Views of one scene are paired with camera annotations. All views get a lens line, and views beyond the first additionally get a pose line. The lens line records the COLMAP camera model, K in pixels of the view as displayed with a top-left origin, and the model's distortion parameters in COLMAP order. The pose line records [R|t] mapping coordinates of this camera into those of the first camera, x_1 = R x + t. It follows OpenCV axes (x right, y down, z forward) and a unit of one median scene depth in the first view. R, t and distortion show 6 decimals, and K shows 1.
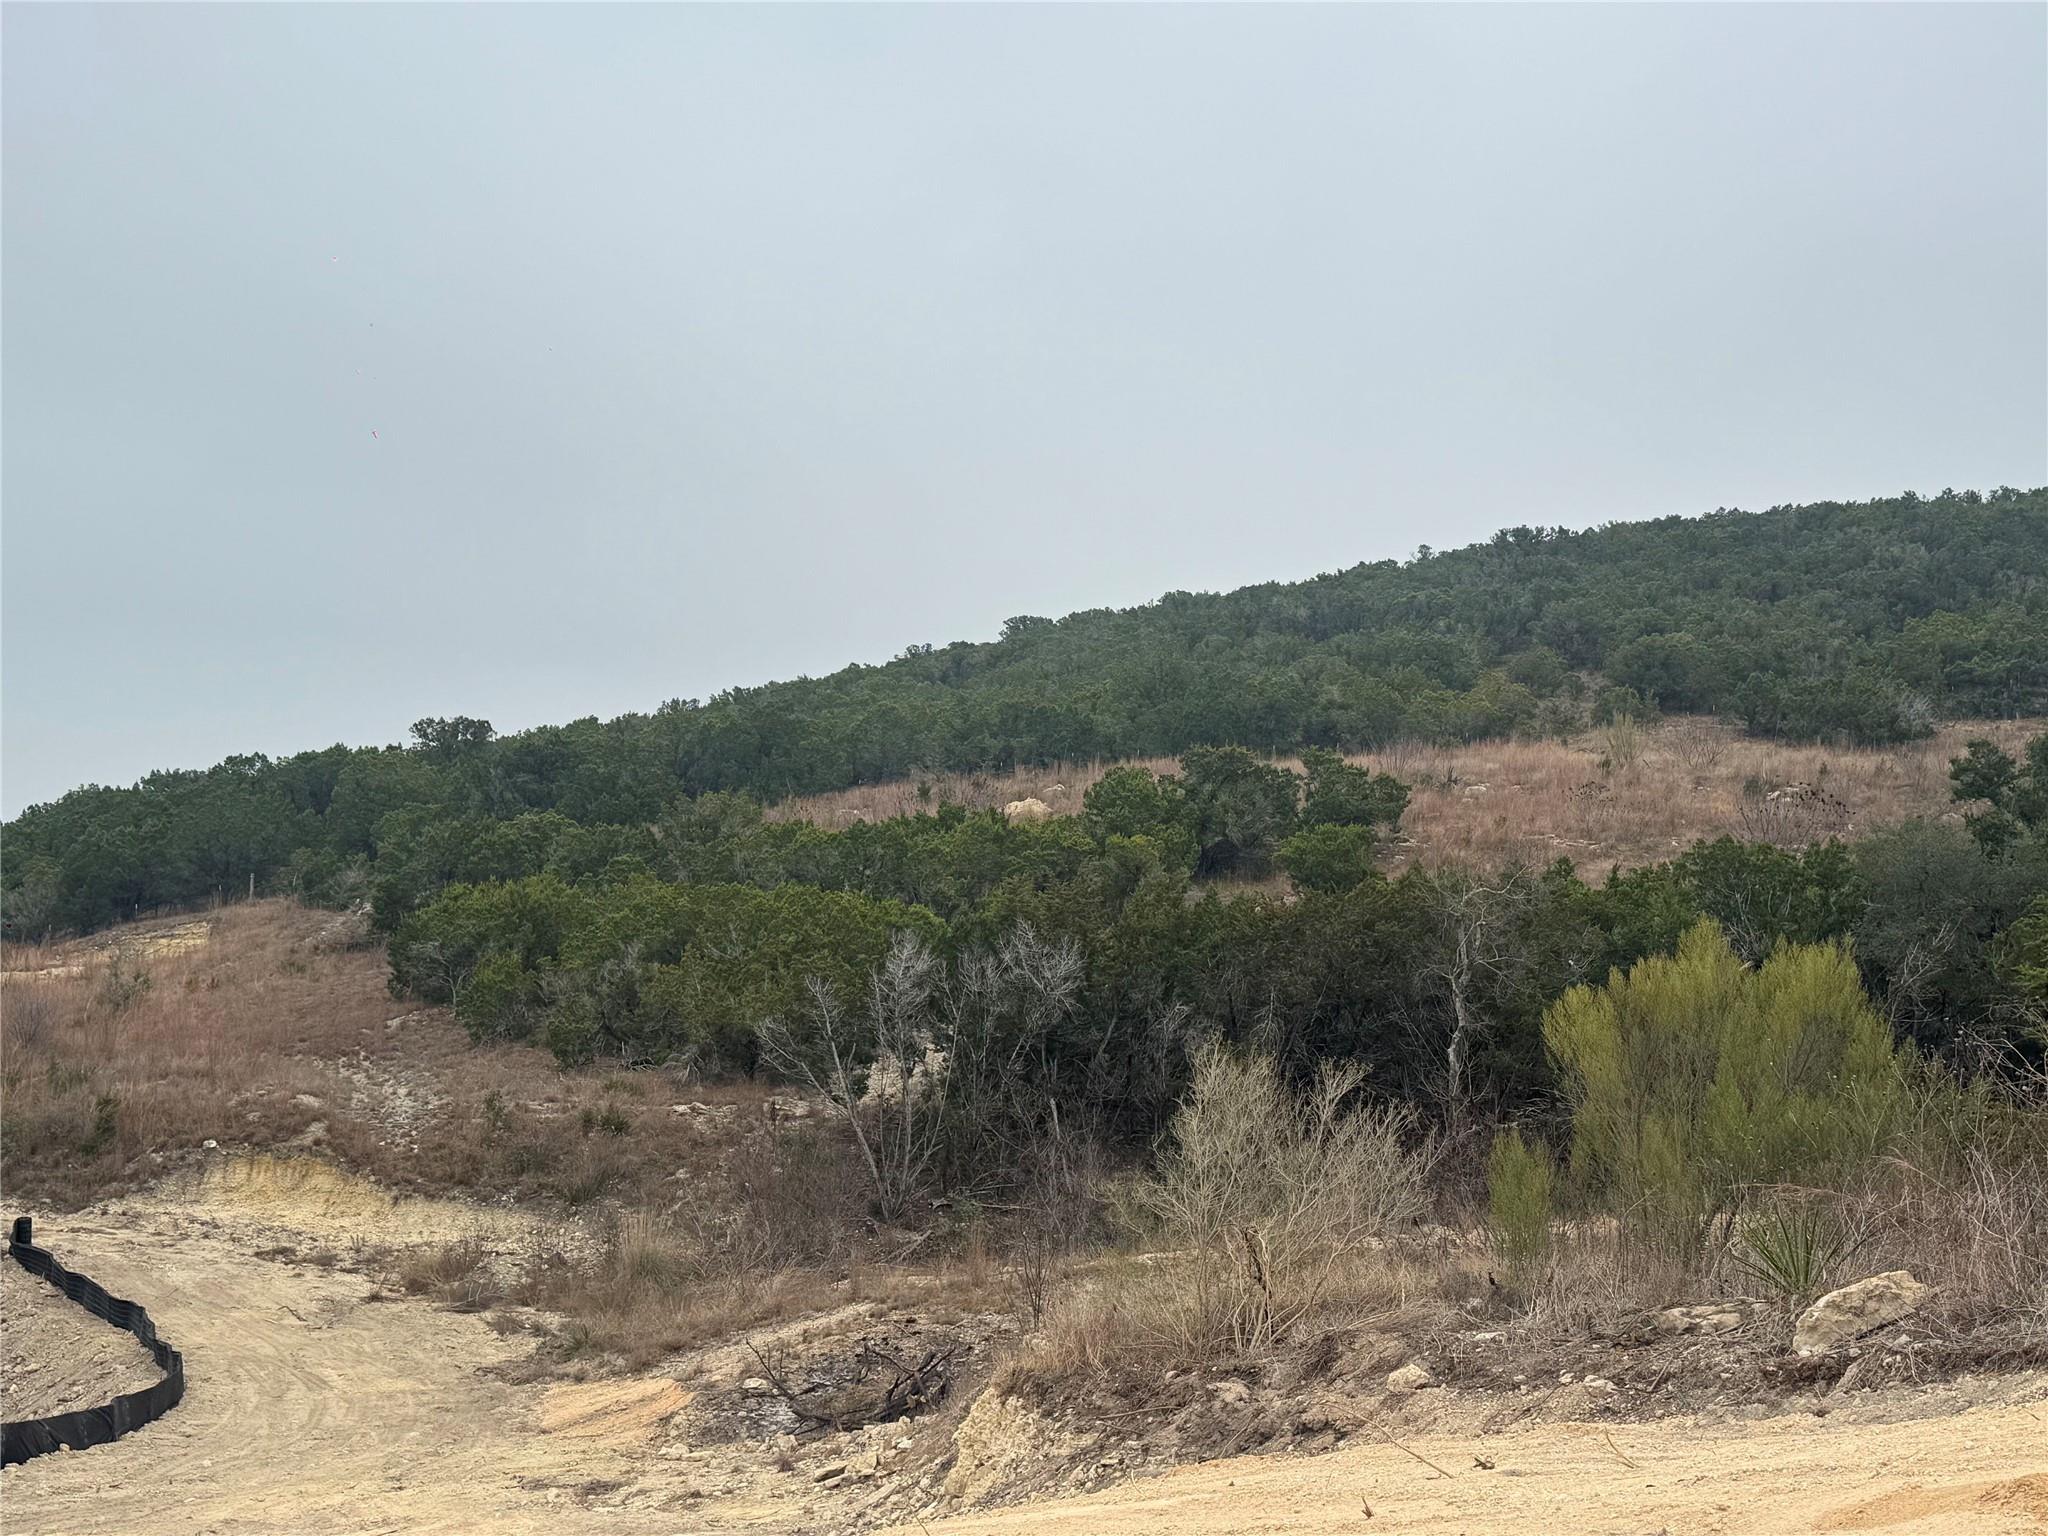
lens RADIAL K [[2335.3, 0, 1036.6], [0, 2335.3, 774.3], [0, 0, 1]] dist [0.122735, 0.000000]
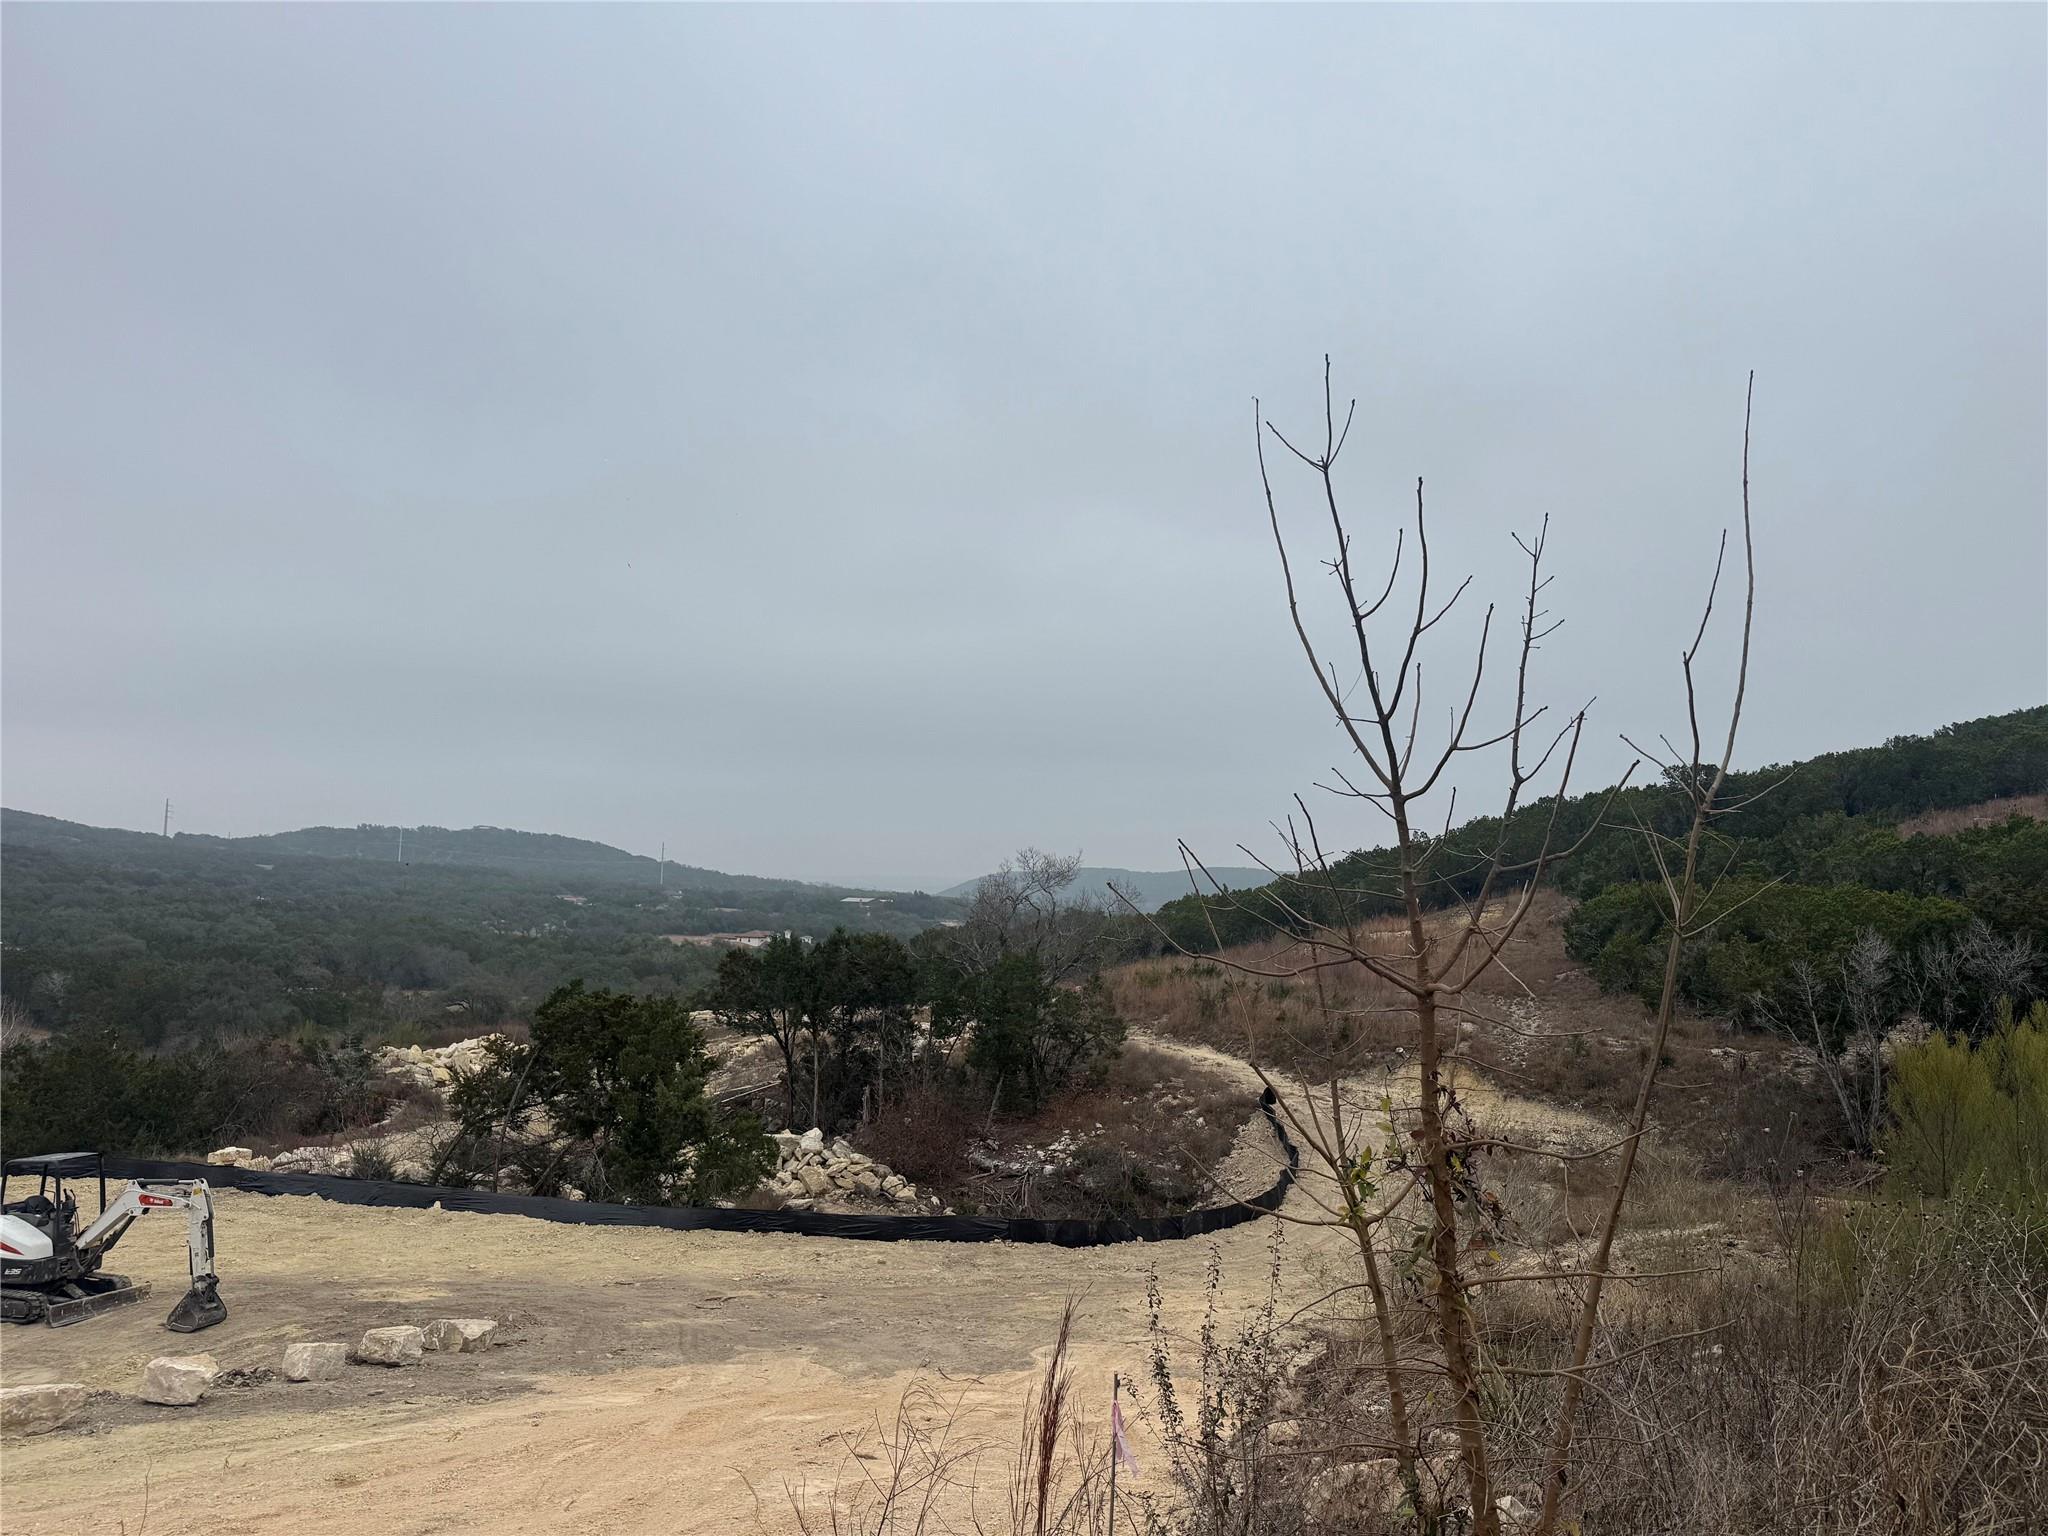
lens RADIAL K [[1423.8, 0, 1041.9], [0, 1423.8, 767.7], [0, 0, 1]] dist [0.089049, -0.117324]
pose [[0.742036, -0.061859, -0.667500, 0.126376], [0.046664, 0.998084, -0.040620, -0.008055], [0.668734, -0.001006, 0.743501, 0.096765]]
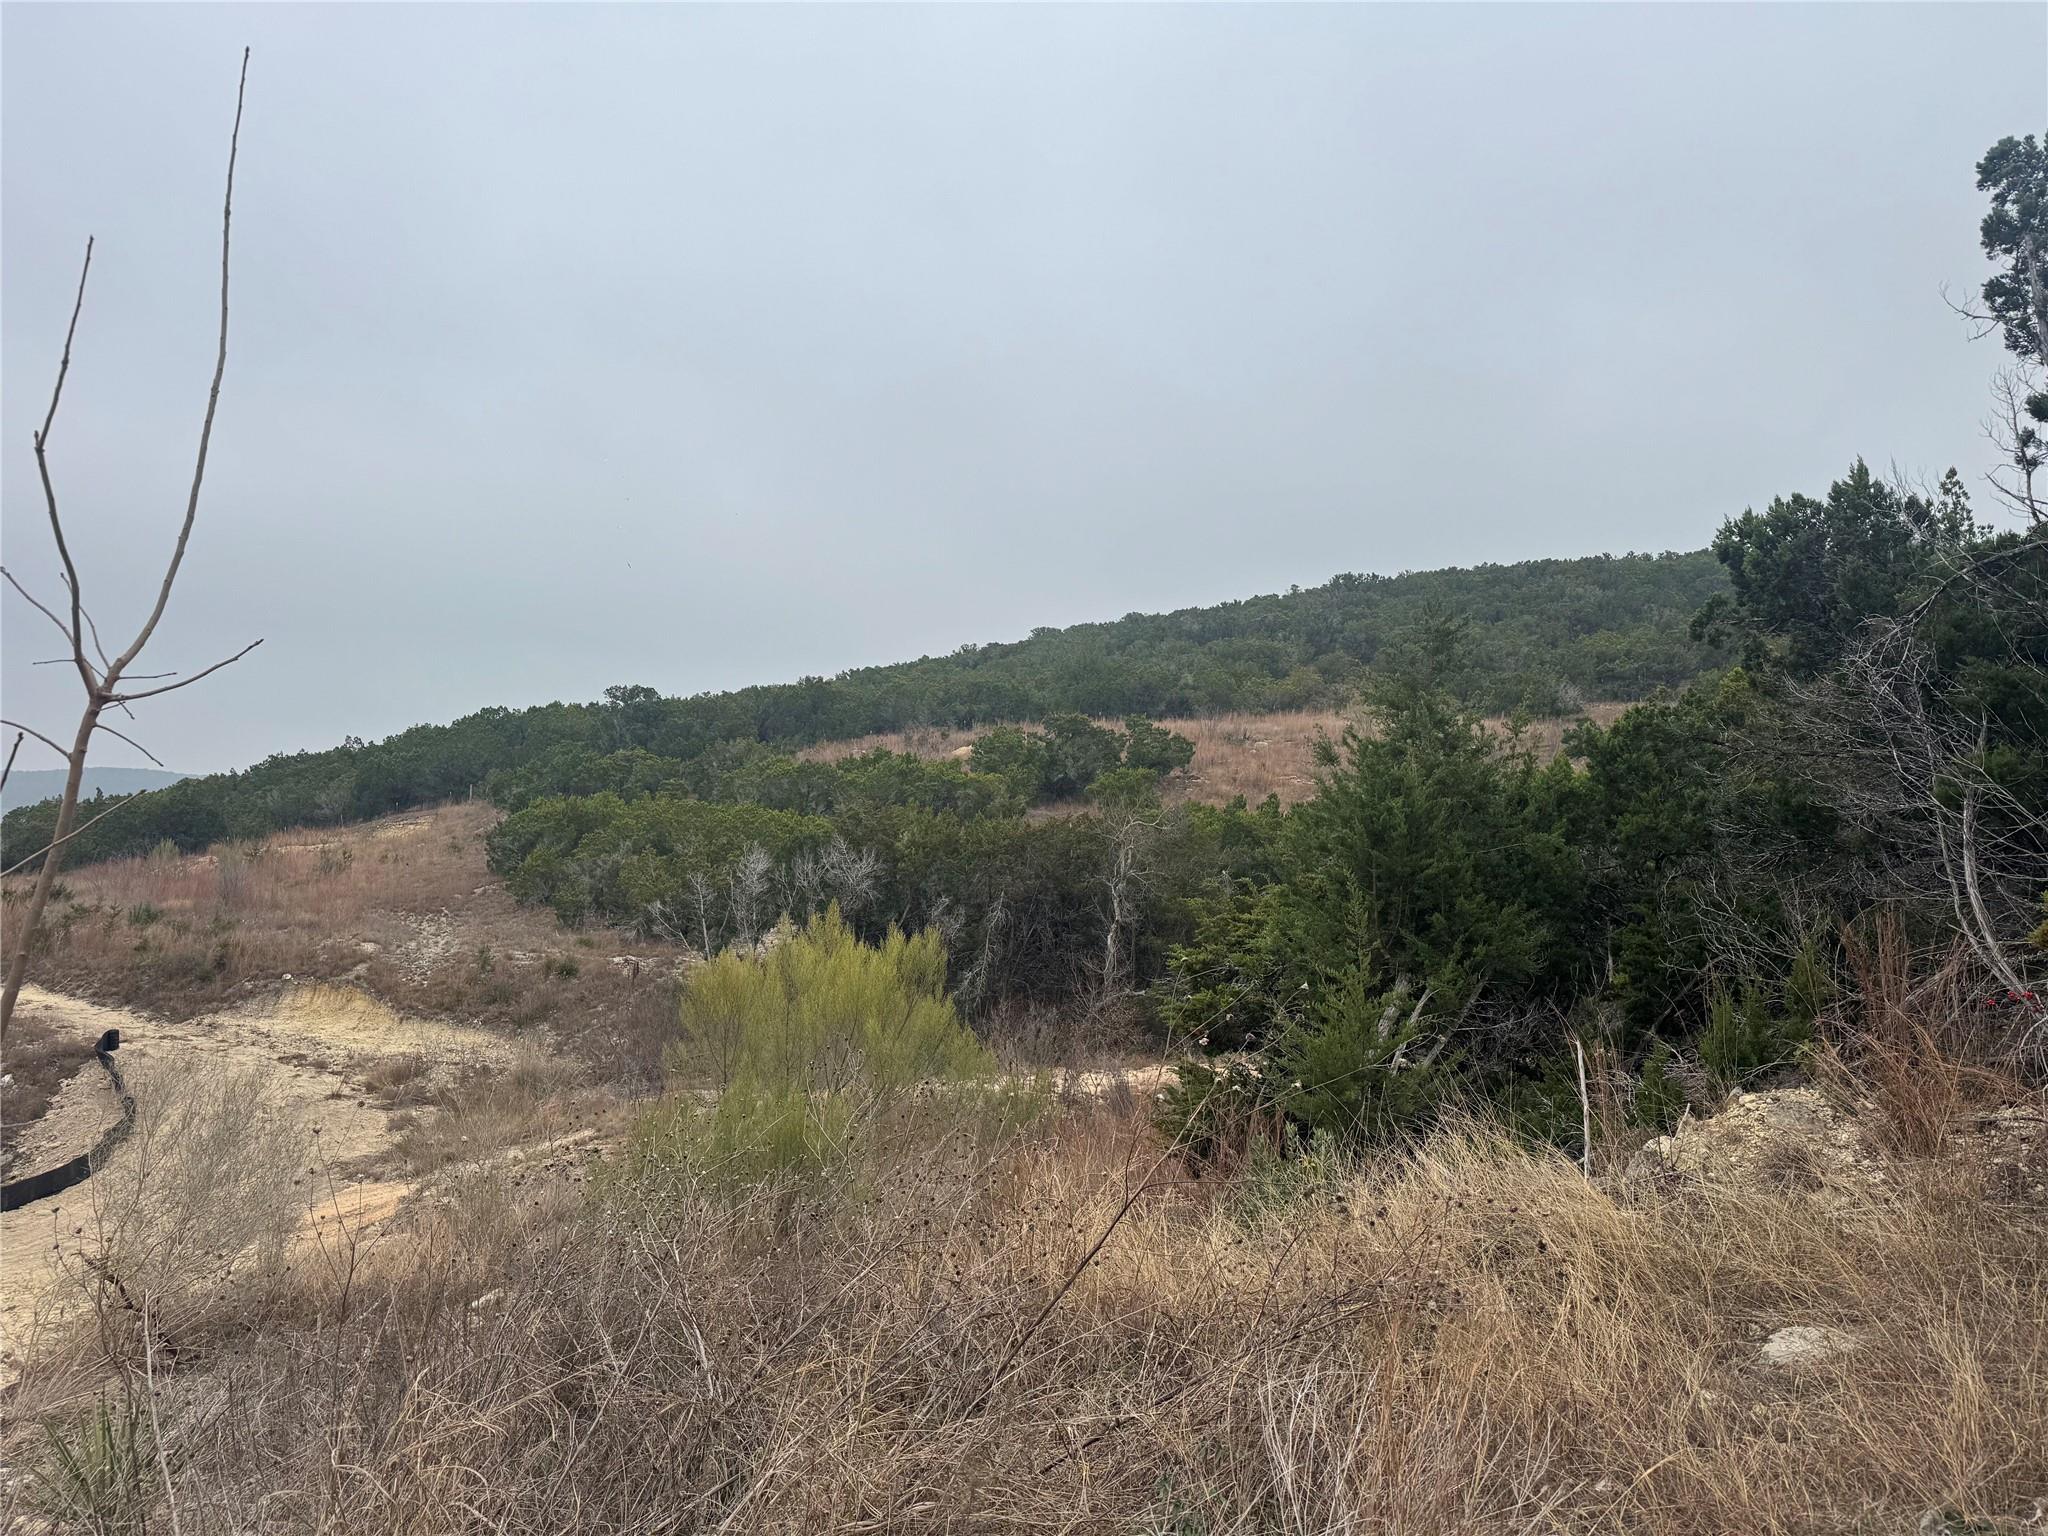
lens RADIAL K [[1423.8, 0, 1034.4], [0, 1423.8, 770.8], [0, 0, 1]] dist [0.089049, -0.117324]
pose [[0.998941, 0.017752, -0.042458, 0.134353], [-0.016367, 0.999330, 0.032744, -0.006820], [0.043010, -0.032015, 0.998562, 0.124876]]
